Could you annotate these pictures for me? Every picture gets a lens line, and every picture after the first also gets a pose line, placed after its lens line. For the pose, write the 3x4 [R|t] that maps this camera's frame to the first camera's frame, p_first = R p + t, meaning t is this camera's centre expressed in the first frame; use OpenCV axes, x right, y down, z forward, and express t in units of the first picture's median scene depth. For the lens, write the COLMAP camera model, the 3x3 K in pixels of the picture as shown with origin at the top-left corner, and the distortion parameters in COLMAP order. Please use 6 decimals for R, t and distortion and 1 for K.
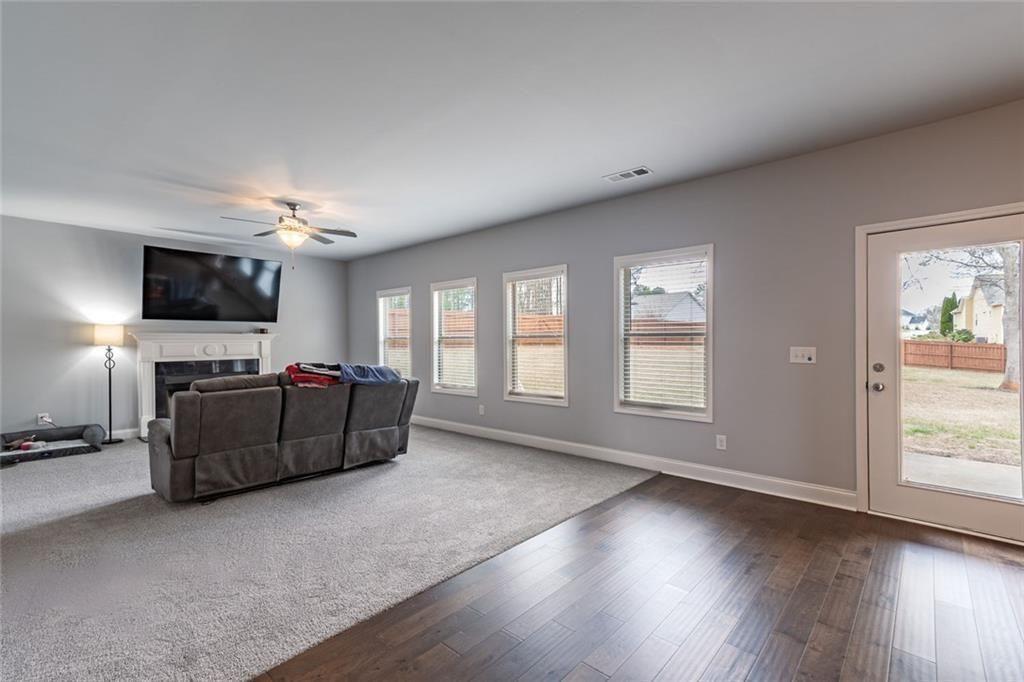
lens RADIAL K [[459.7, 0, 512.0], [0, 459.7, 341.0], [0, 0, 1]] dist [-0.000201, 0.038858]
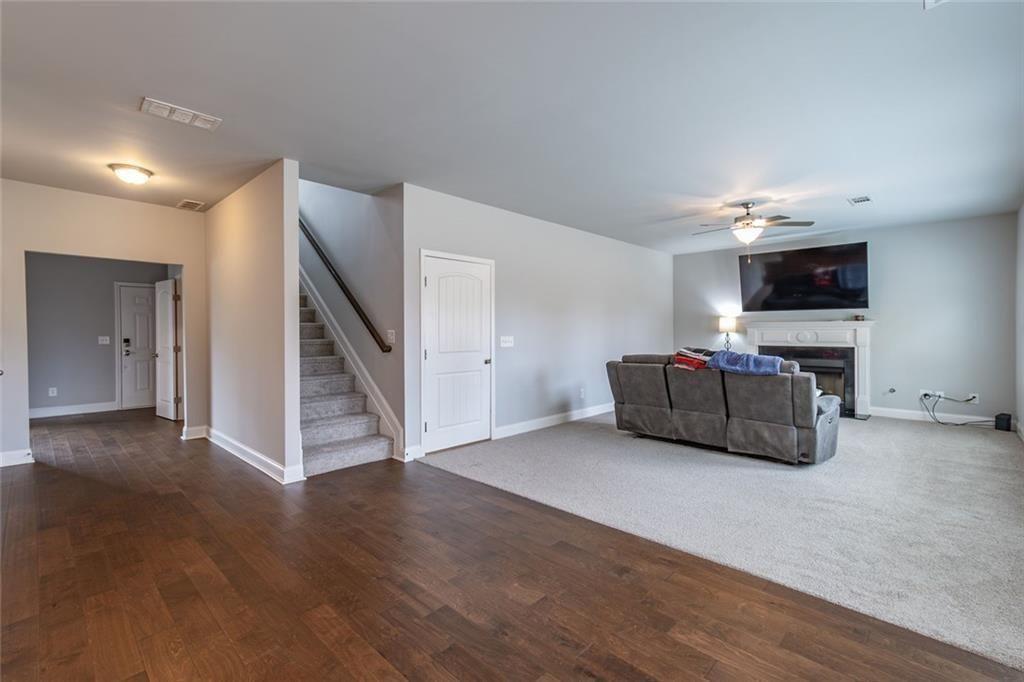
lens RADIAL K [[455.4, 0, 514.7], [0, 455.4, 334.4], [0, 0, 1]] dist [-0.001761, 0.017696]
pose [[-0.020043, 0.012105, -0.999726, 0.617051], [0.003977, 0.999920, 0.012028, -0.002938], [0.999791, -0.003735, -0.020089, 0.477498]]
